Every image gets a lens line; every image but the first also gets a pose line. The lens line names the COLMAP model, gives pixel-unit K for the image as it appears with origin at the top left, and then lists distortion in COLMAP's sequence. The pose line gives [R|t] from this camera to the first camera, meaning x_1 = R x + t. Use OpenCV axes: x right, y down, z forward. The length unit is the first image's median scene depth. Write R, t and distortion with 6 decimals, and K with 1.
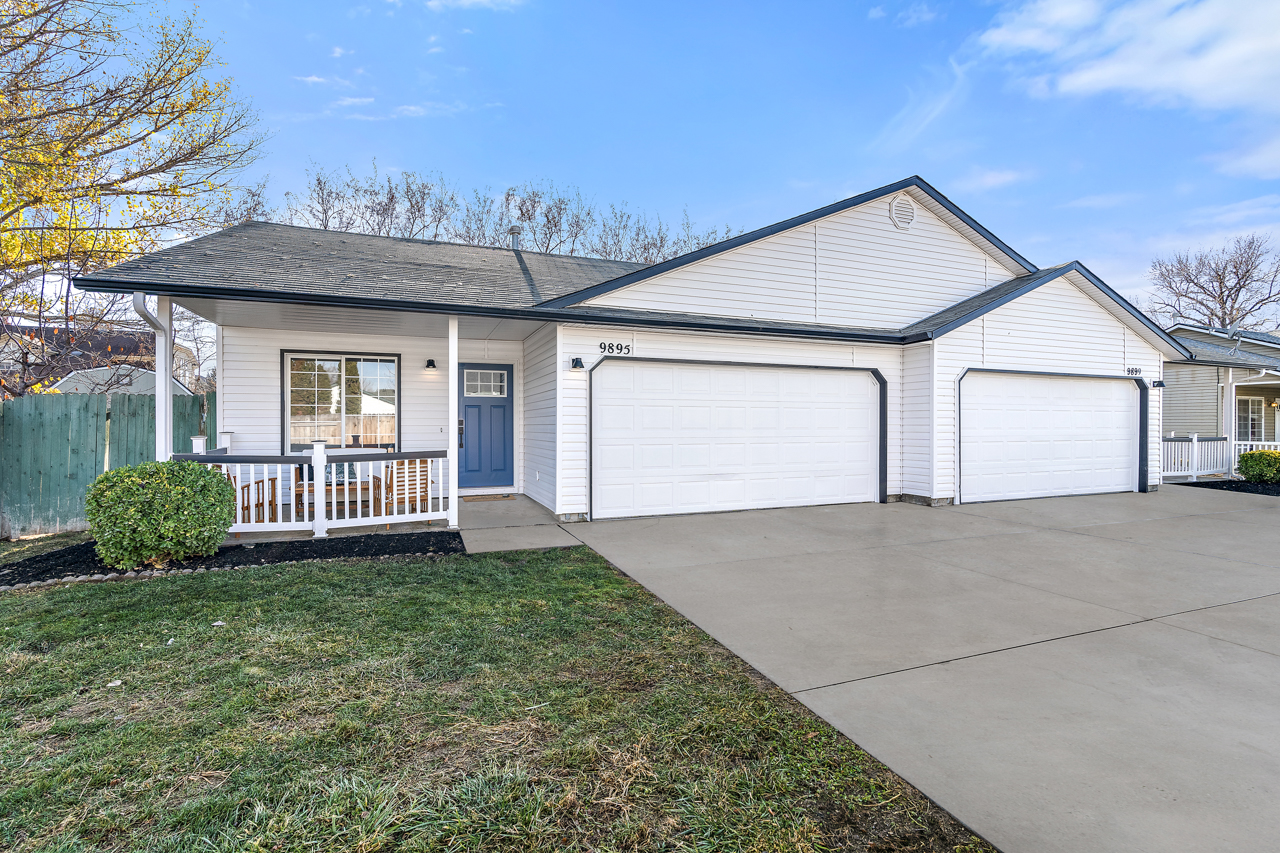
lens RADIAL K [[591.6, 0, 640.0], [0, 591.6, 426.5], [0, 0, 1]] dist [-0.001230, 0.000602]
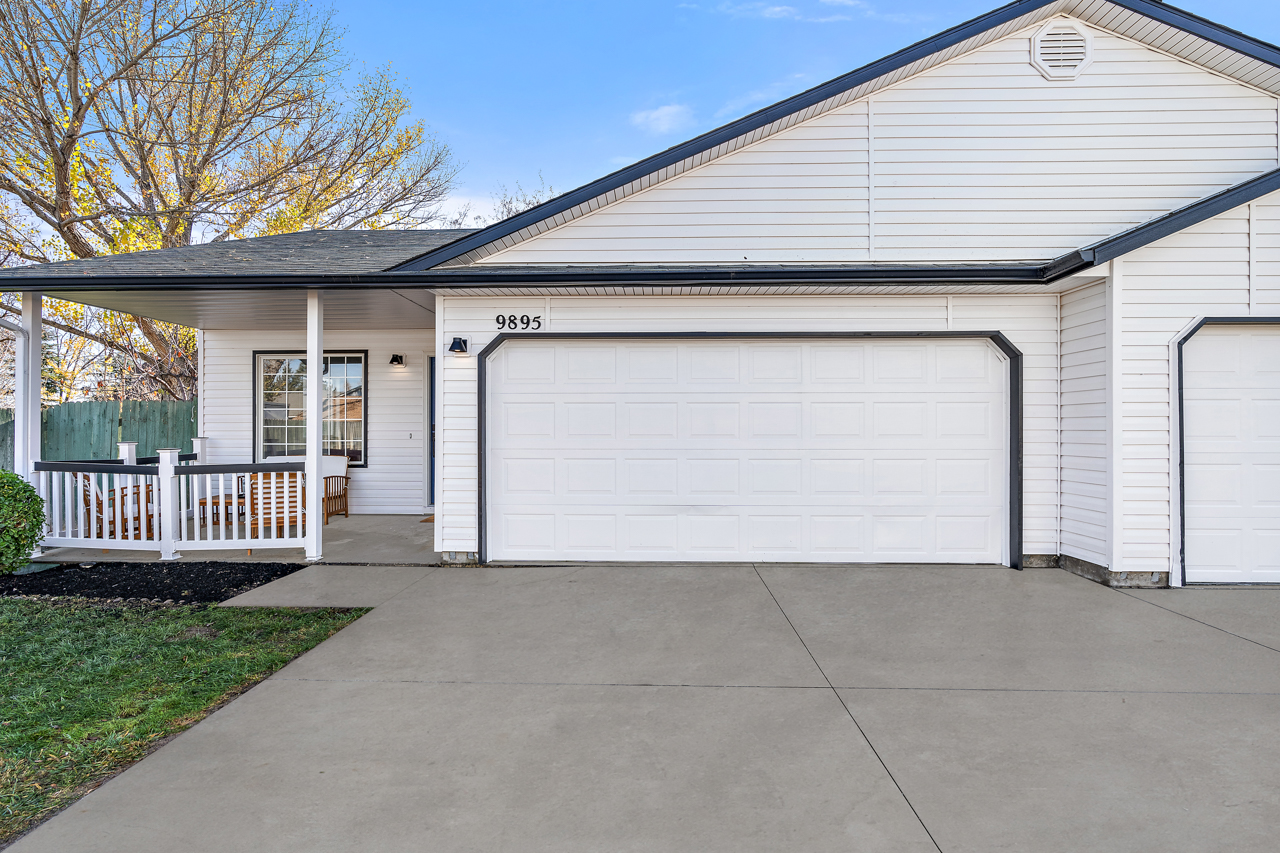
lens RADIAL K [[591.6, 0, 640.0], [0, 591.6, 426.5], [0, 0, 1]] dist [-0.001230, 0.000602]
pose [[0.916857, -0.002423, -0.399209, 0.340770], [-0.001174, 0.999961, -0.008766, -0.000983], [0.399215, 0.008505, 0.916818, 0.374068]]
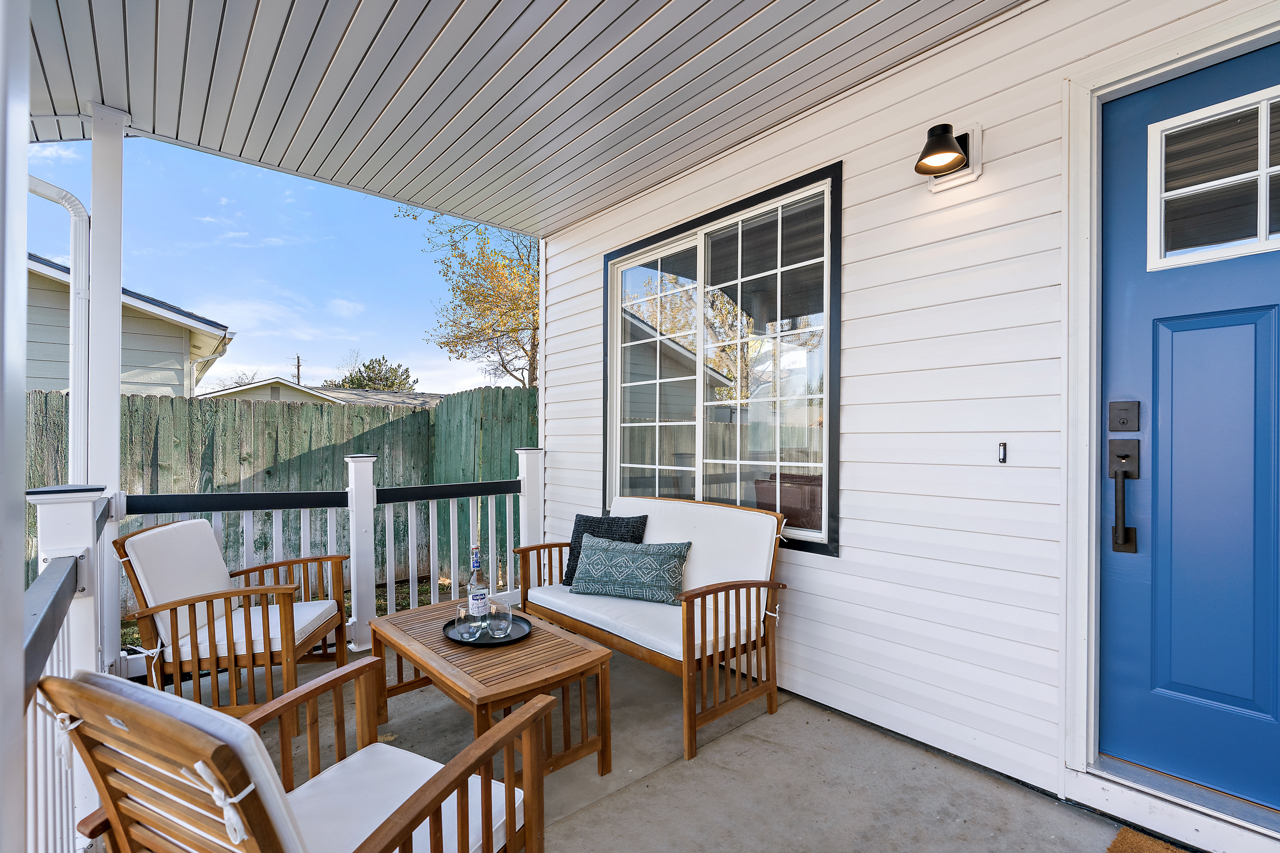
lens RADIAL K [[570.3, 0, 660.7], [0, 570.3, 440.1], [0, 0, 1]] dist [-0.000519, 0.000056]
pose [[0.359165, -0.000399, -0.933274, -0.207349], [-0.010654, 0.999933, -0.004528, 0.003639], [0.933213, 0.011569, 0.359137, 0.884954]]
